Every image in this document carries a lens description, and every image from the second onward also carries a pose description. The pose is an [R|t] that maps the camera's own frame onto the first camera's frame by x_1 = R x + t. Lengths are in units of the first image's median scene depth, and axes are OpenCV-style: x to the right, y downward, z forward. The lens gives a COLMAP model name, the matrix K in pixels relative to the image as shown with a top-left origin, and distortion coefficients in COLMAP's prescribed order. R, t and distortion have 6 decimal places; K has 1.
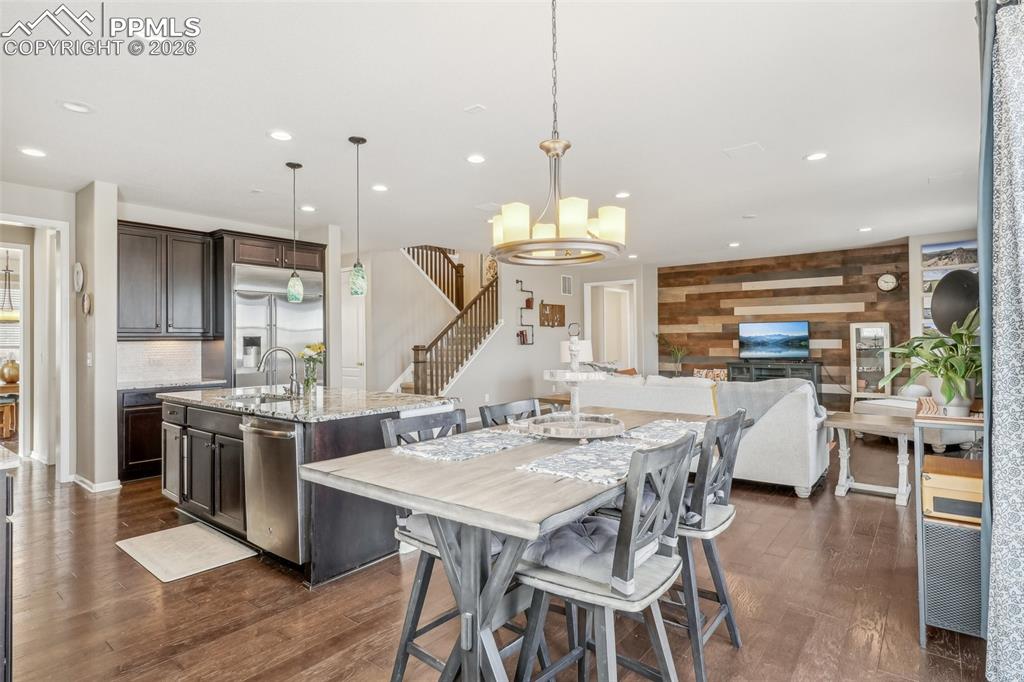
lens RADIAL K [[530.7, 0, 512.4], [0, 530.7, 332.6], [0, 0, 1]] dist [-0.002873, 0.001527]
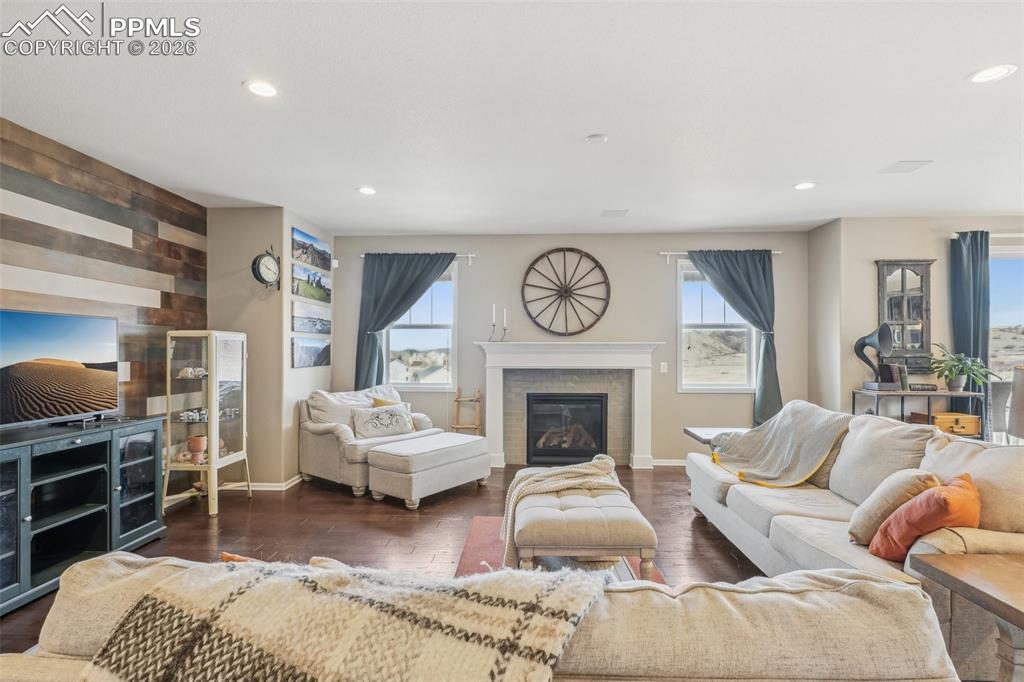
lens RADIAL K [[502.8, 0, 514.5], [0, 502.8, 352.8], [0, 0, 1]] dist [0.003707, 0.000066]
pose [[-0.593630, 0.007538, 0.804702, 0.065042], [-0.007101, 0.999868, -0.014605, 0.010473], [-0.804706, -0.014384, -0.593499, 1.197878]]
